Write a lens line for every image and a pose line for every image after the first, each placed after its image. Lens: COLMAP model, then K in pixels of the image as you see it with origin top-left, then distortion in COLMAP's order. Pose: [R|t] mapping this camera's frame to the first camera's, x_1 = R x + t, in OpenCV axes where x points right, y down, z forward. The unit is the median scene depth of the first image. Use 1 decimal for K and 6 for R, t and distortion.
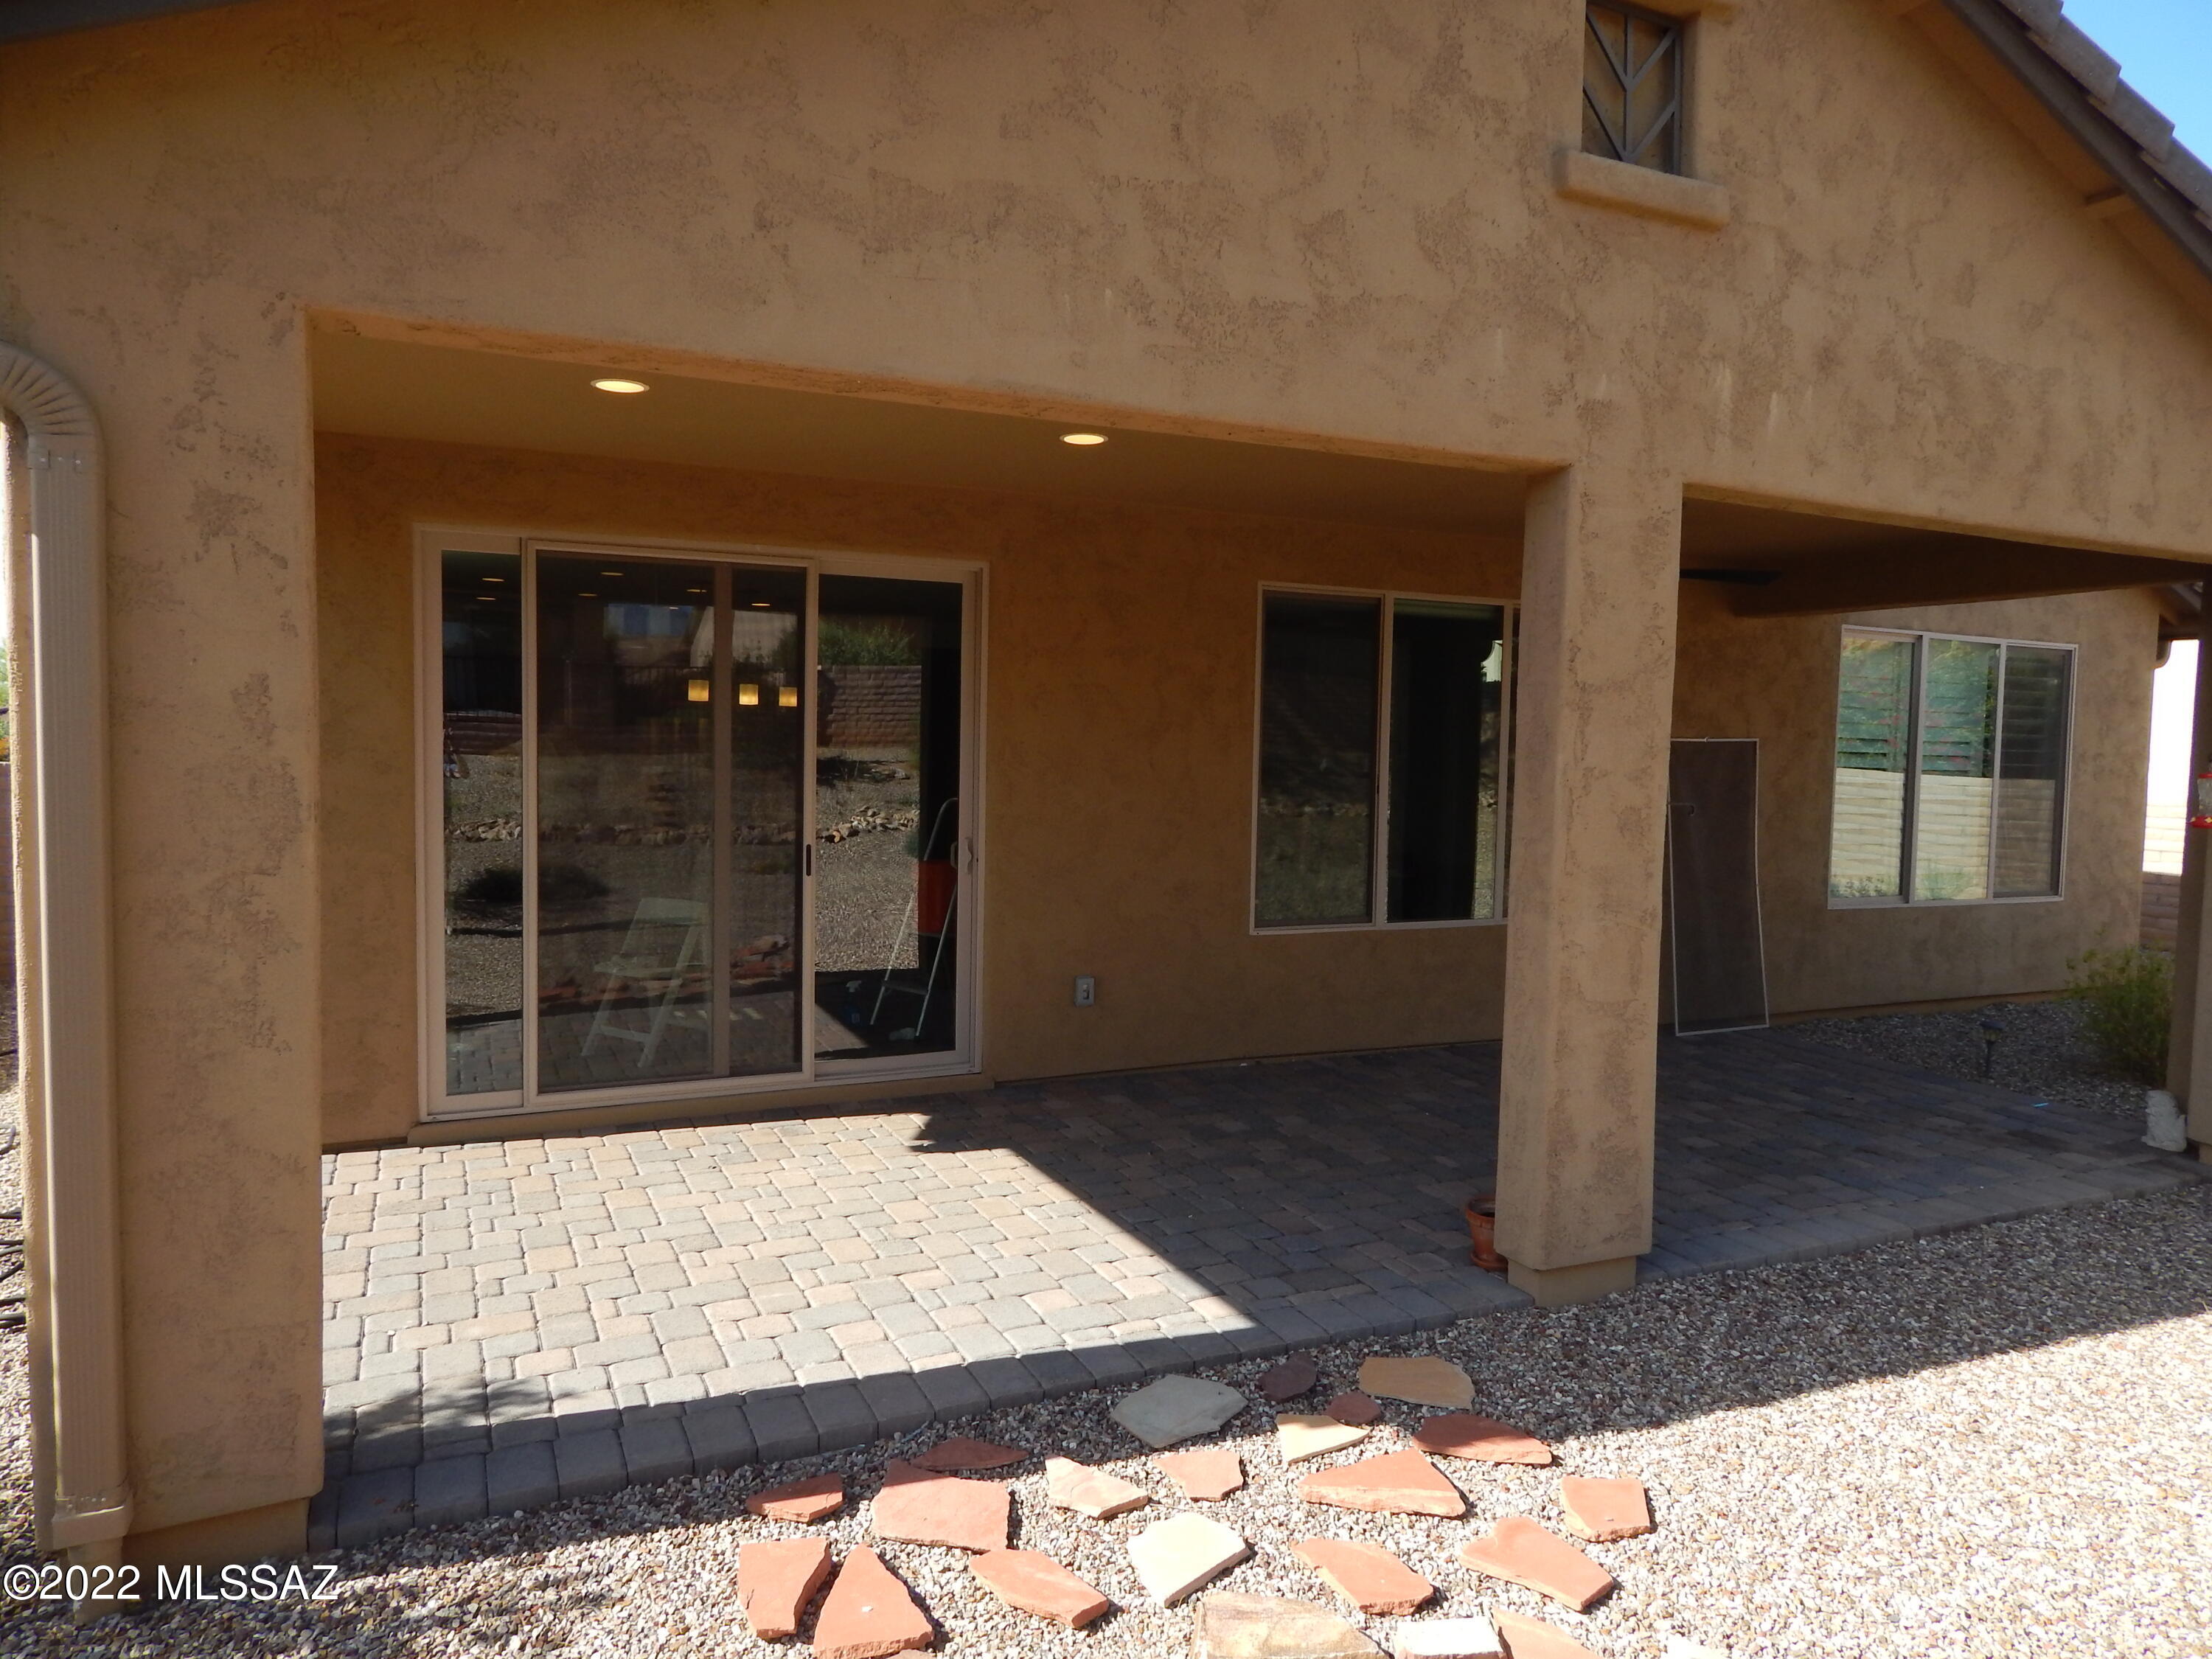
lens RADIAL K [[1465.8, 0, 1117.4], [0, 1465.8, 837.6], [0, 0, 1]] dist [-0.014475, 0.004833]
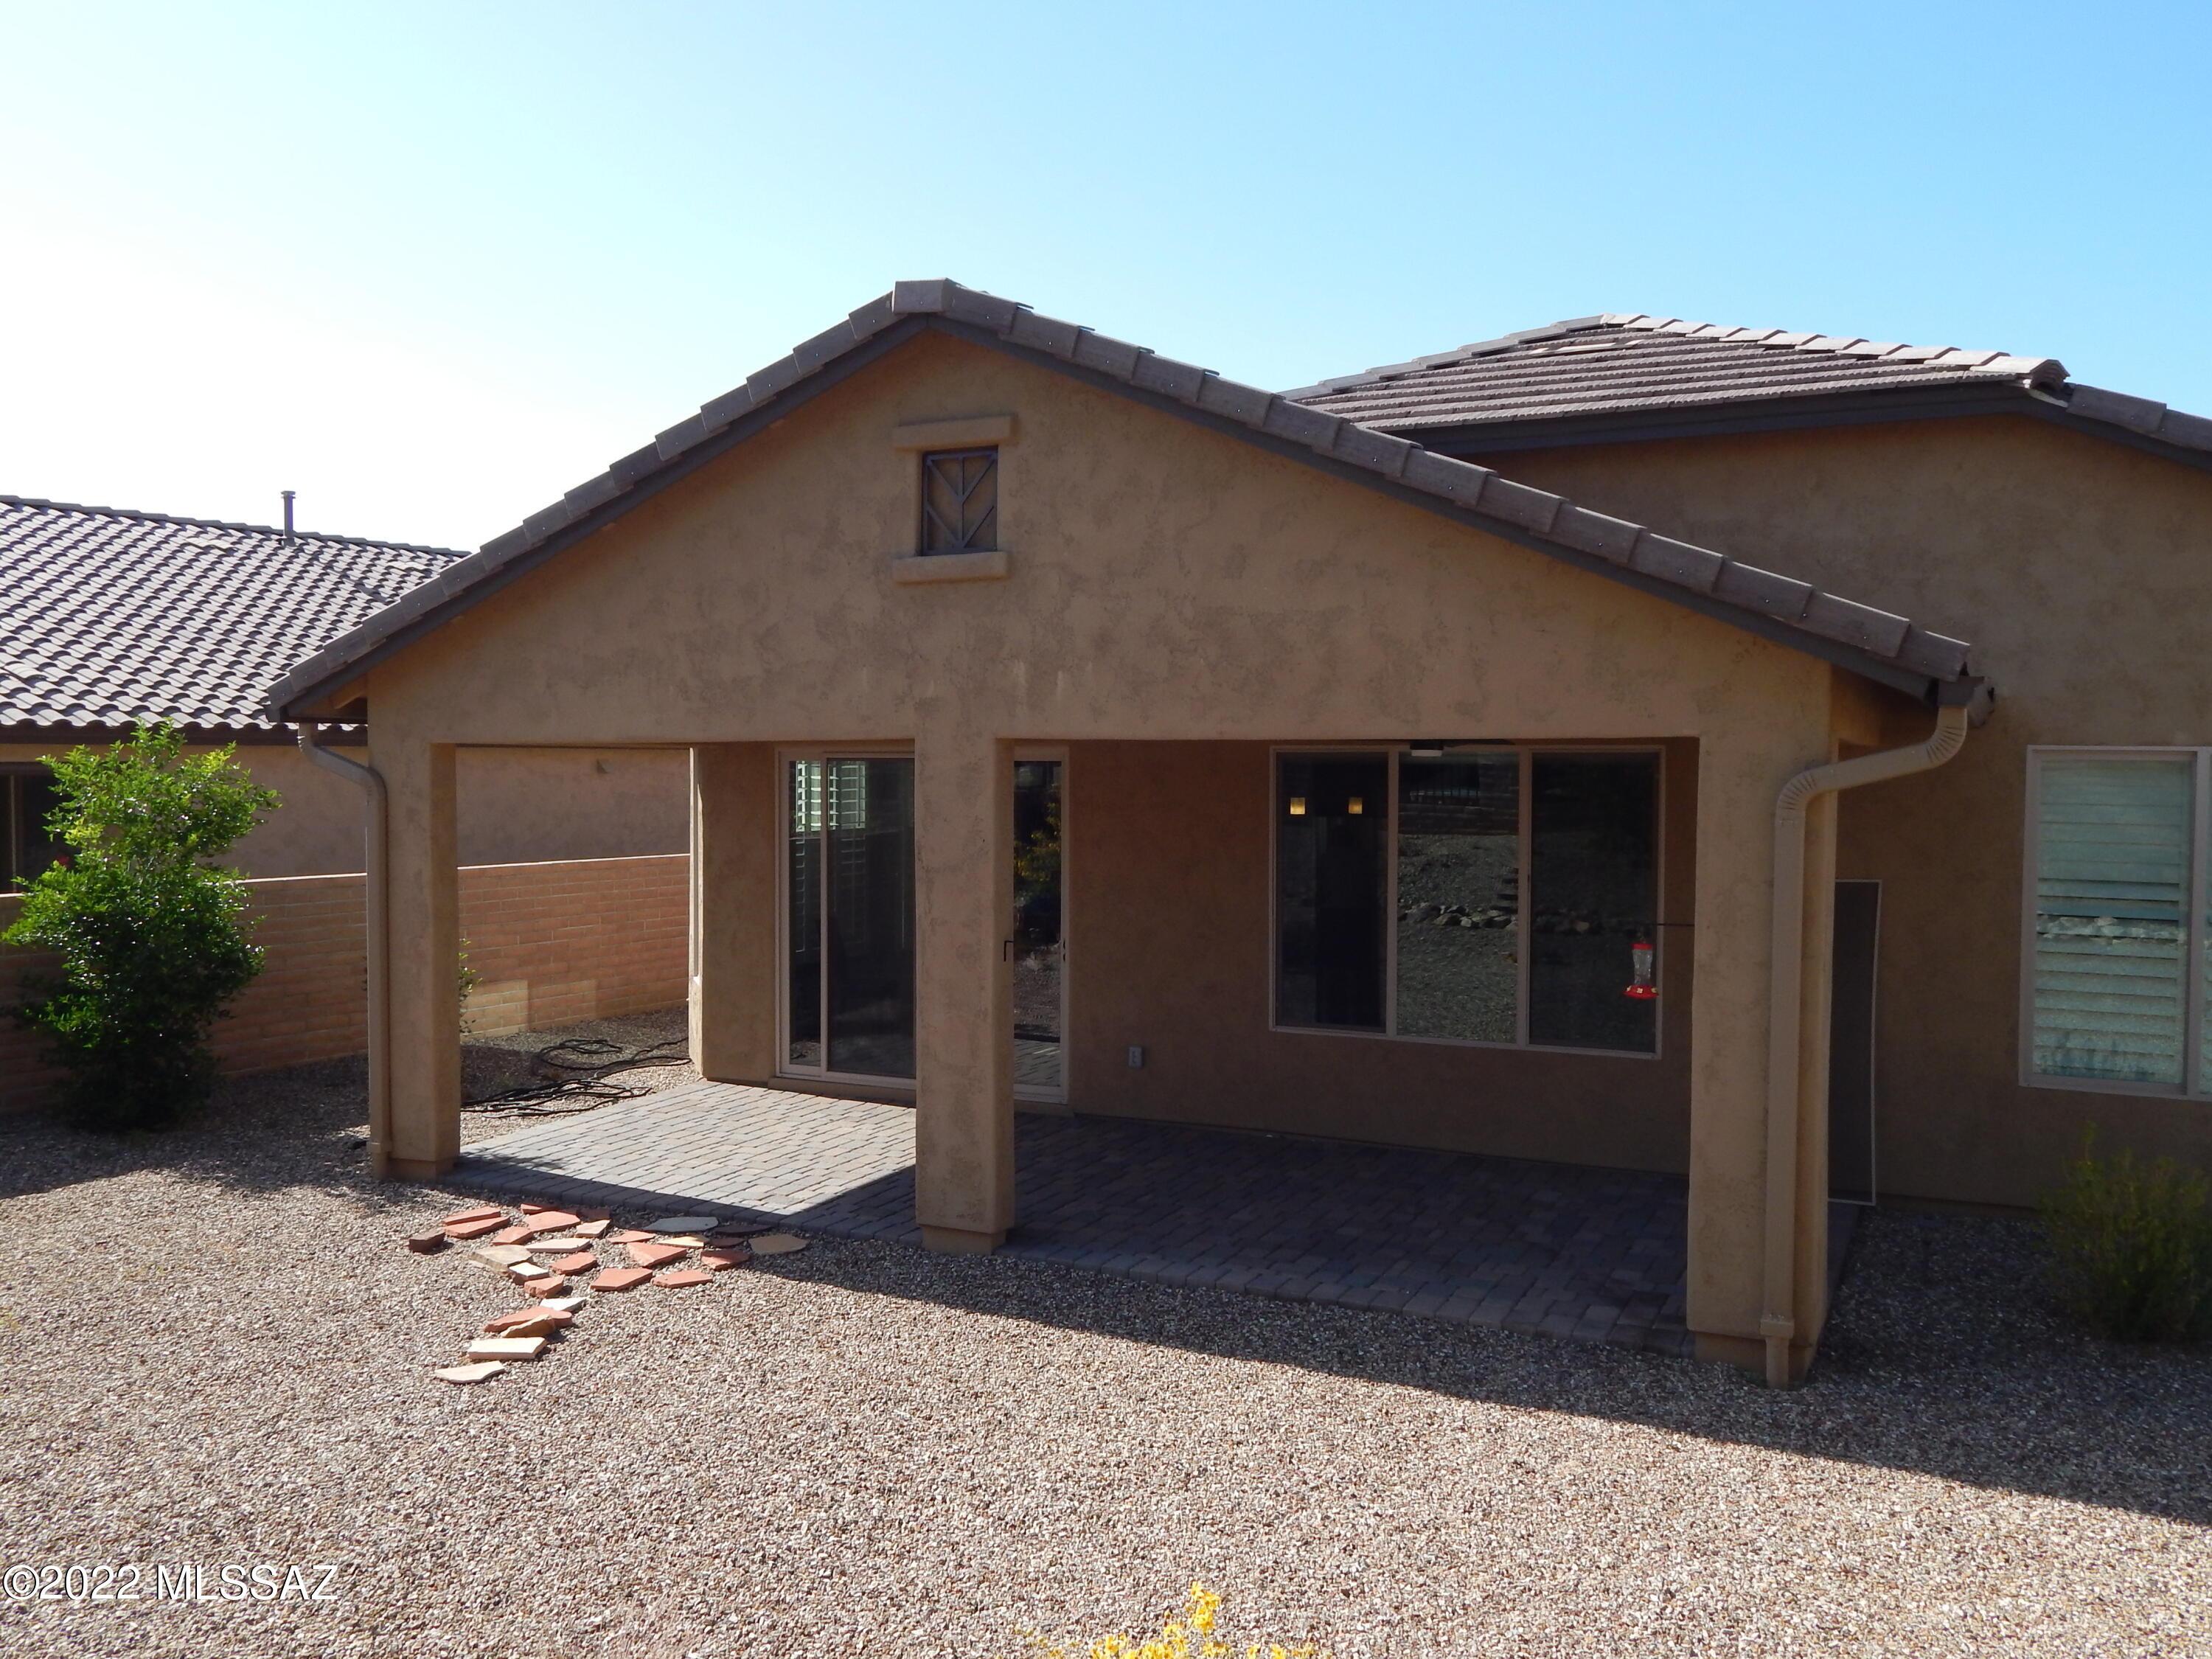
lens RADIAL K [[1812.5, 0, 1117.4], [0, 1812.5, 832.6], [0, 0, 1]] dist [-0.005411, 0.018391]
pose [[0.620550, 0.009671, -0.784108, 2.000548], [-0.040528, 0.998983, -0.019753, -0.108881], [0.783119, 0.044036, 0.620311, -0.100320]]
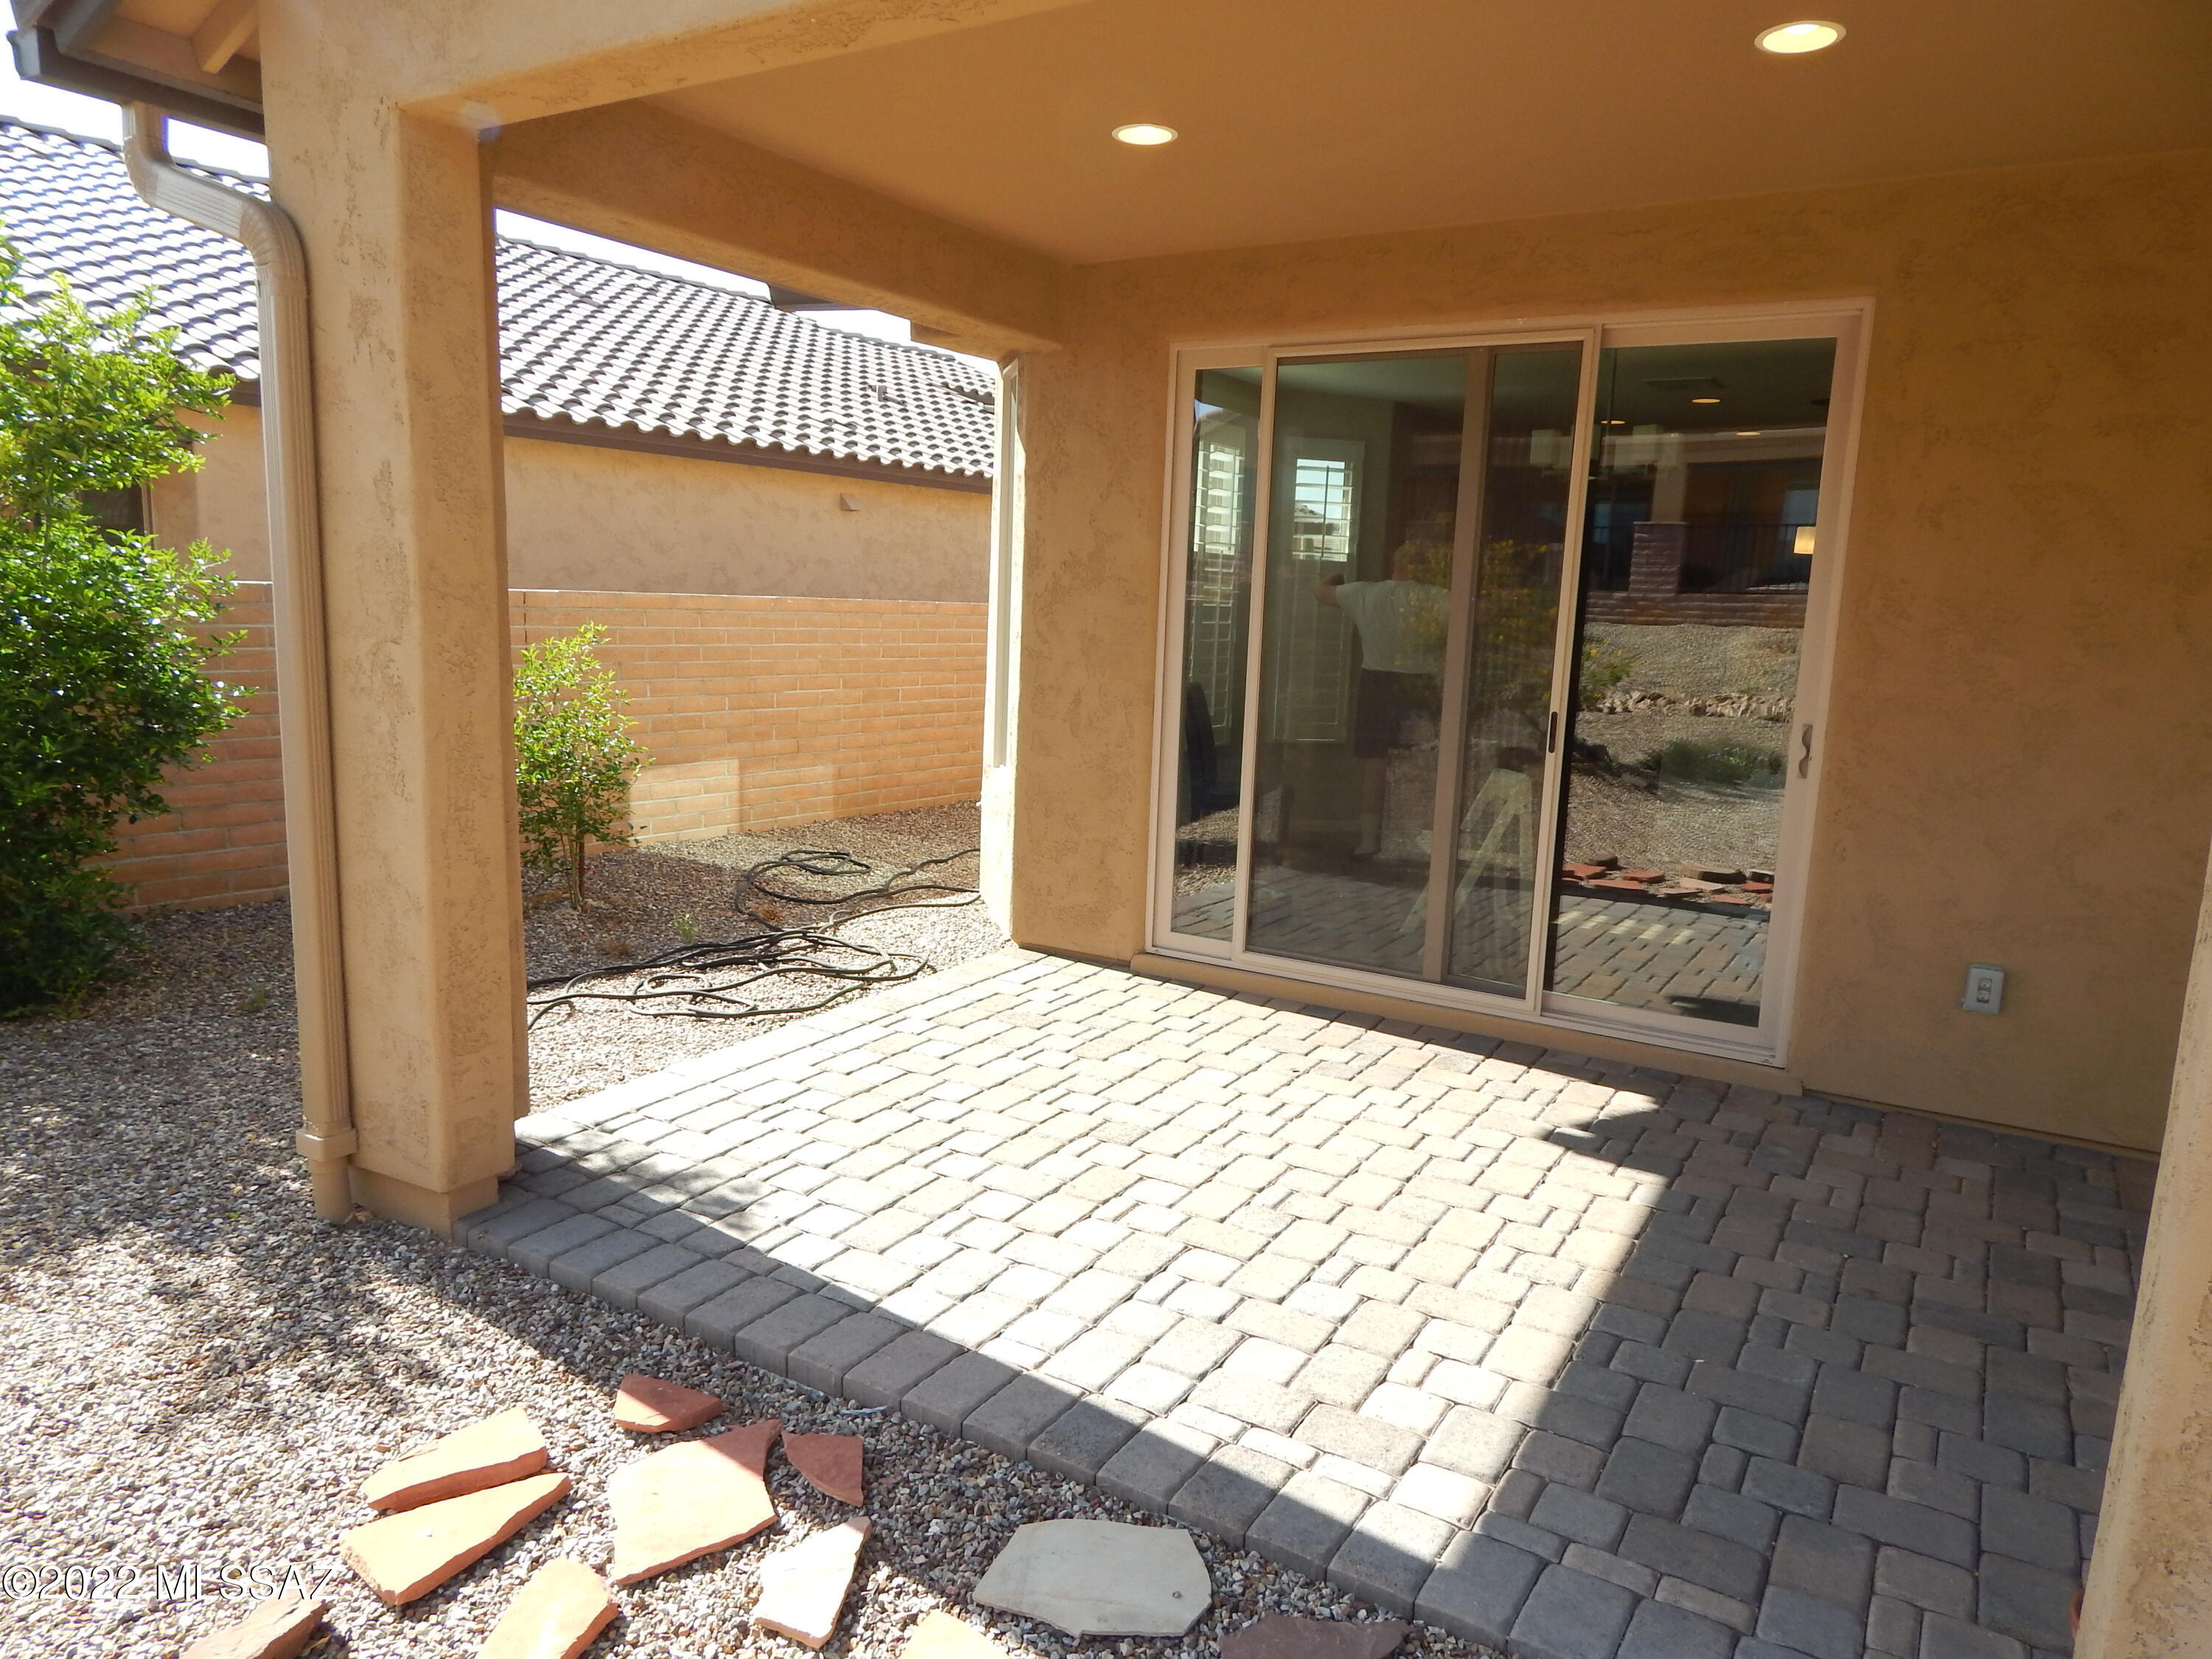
lens RADIAL K [[1465.8, 0, 1119.0], [0, 1465.8, 841.3], [0, 0, 1]] dist [-0.014475, 0.004833]
pose [[0.545174, 0.134085, -0.827530, 0.436037], [-0.077454, 0.990960, 0.109539, 0.006439], [0.834737, 0.004377, 0.550631, 0.550227]]
